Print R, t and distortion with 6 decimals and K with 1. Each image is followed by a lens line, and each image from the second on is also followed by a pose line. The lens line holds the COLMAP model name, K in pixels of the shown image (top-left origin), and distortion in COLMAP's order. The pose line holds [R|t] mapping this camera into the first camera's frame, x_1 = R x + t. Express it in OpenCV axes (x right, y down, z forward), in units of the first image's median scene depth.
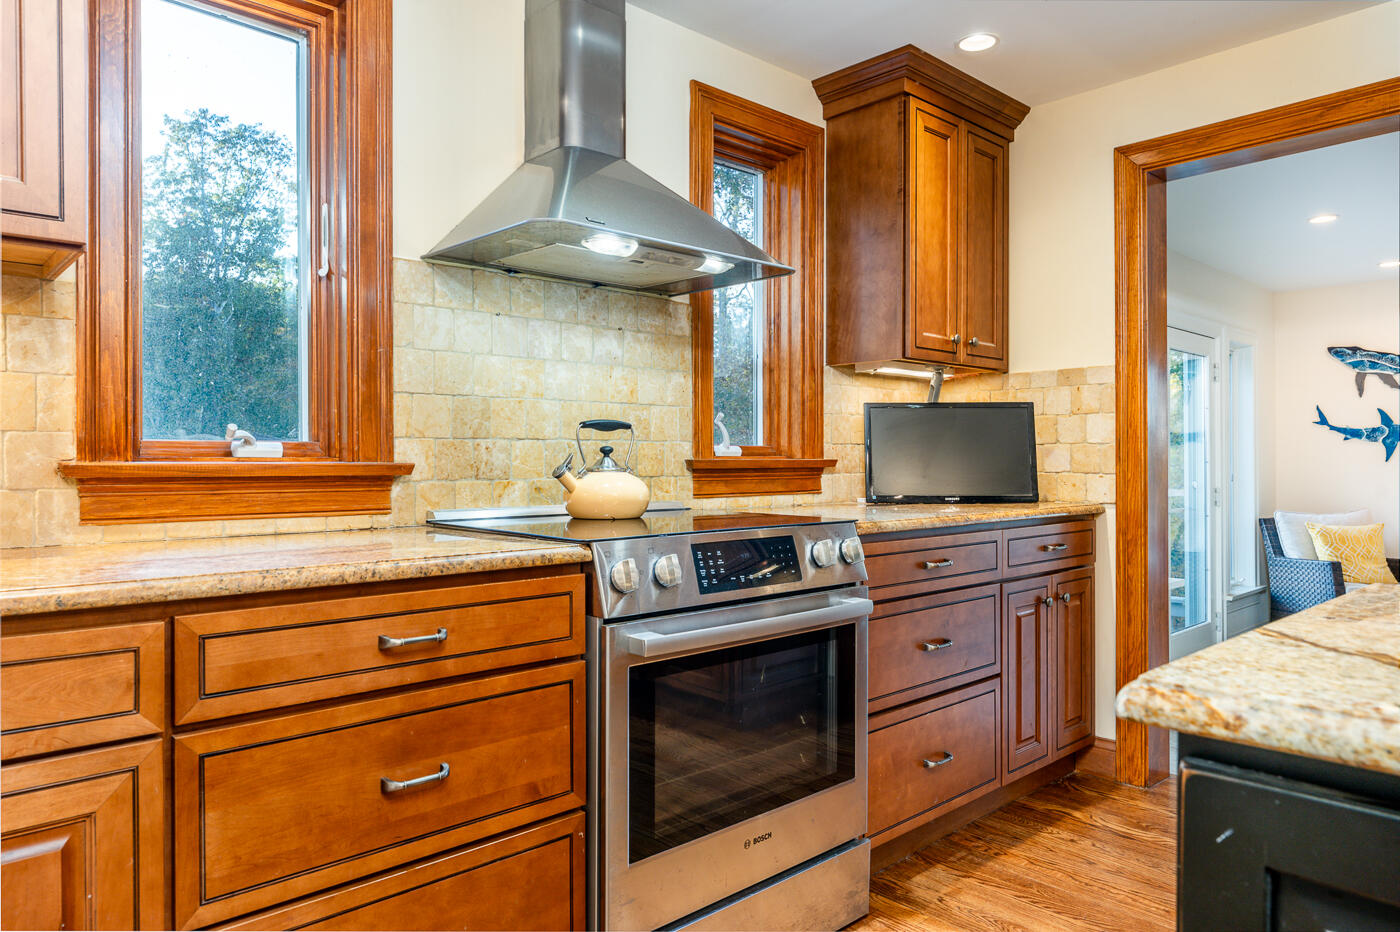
lens RADIAL K [[928.0, 0, 697.9], [0, 928.0, 462.7], [0, 0, 1]] dist [-0.006353, -0.001075]
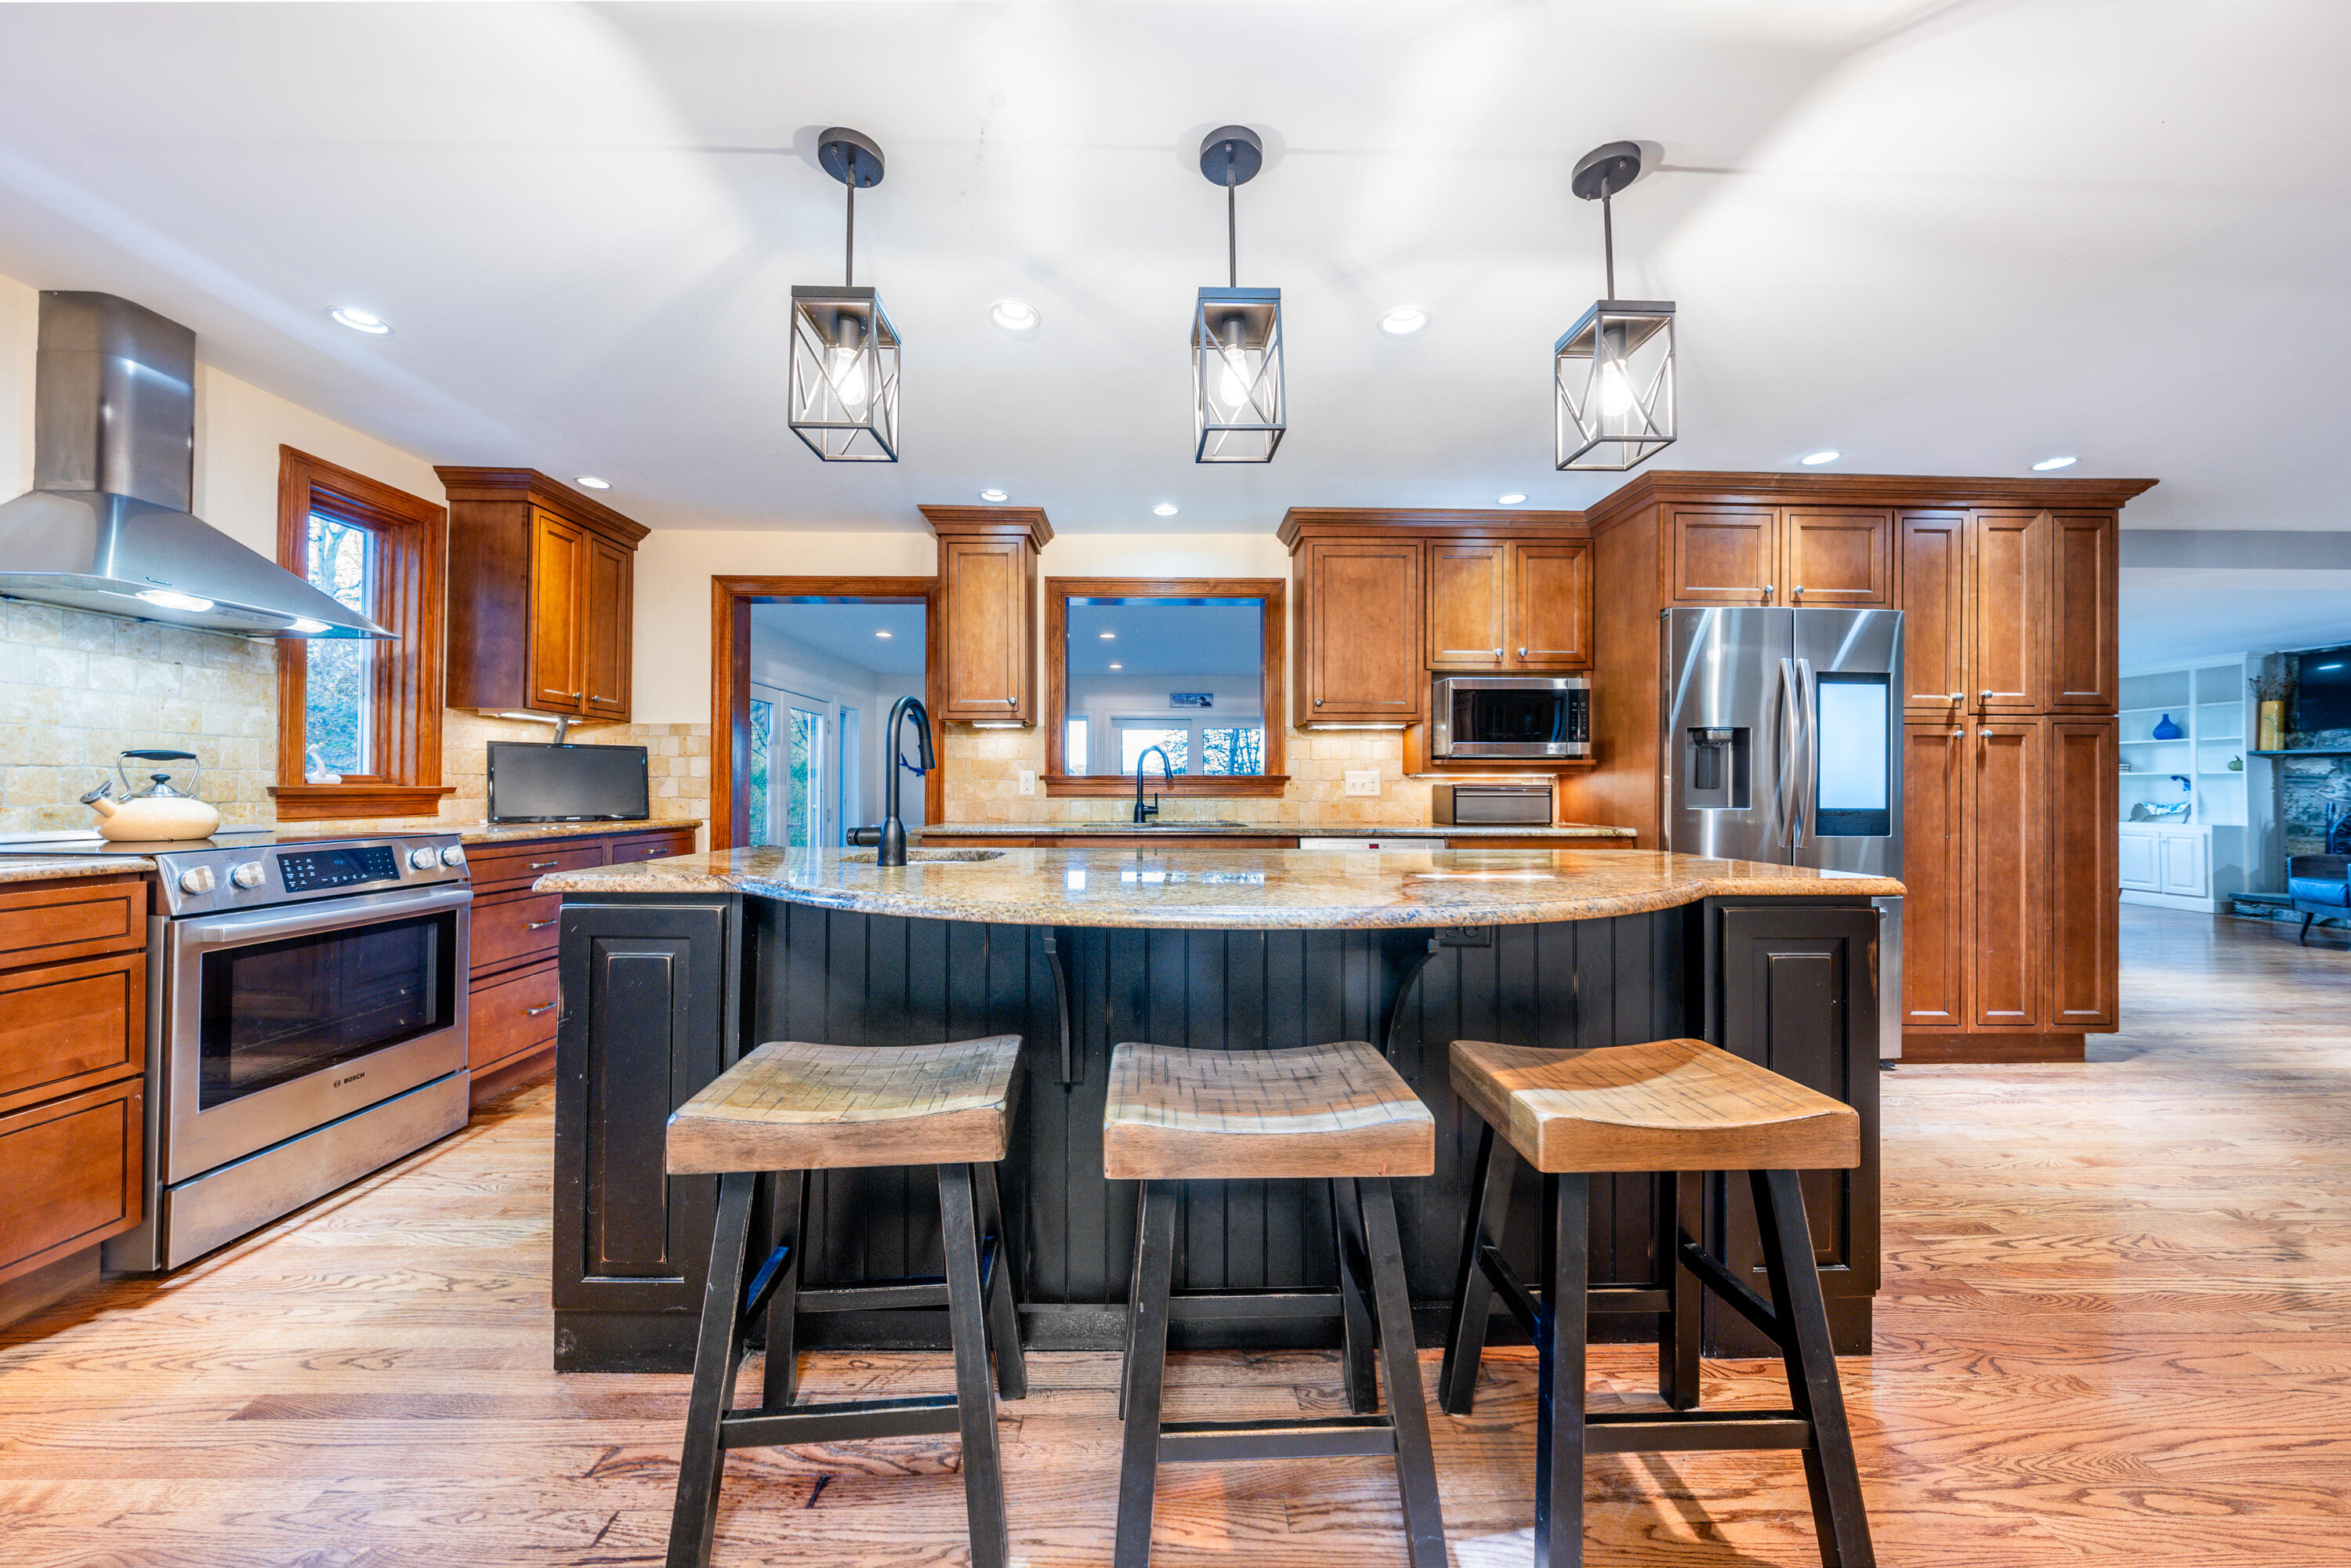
lens RADIAL K [[815.5, 0, 1178.7], [0, 815.5, 782.3], [0, 0, 1]] dist [-0.001523, 0.000480]
pose [[0.670369, 0.011992, 0.741931, -0.005674], [-0.005001, 0.999920, -0.011643, -0.002714], [-0.742011, 0.004095, 0.670375, -0.458729]]
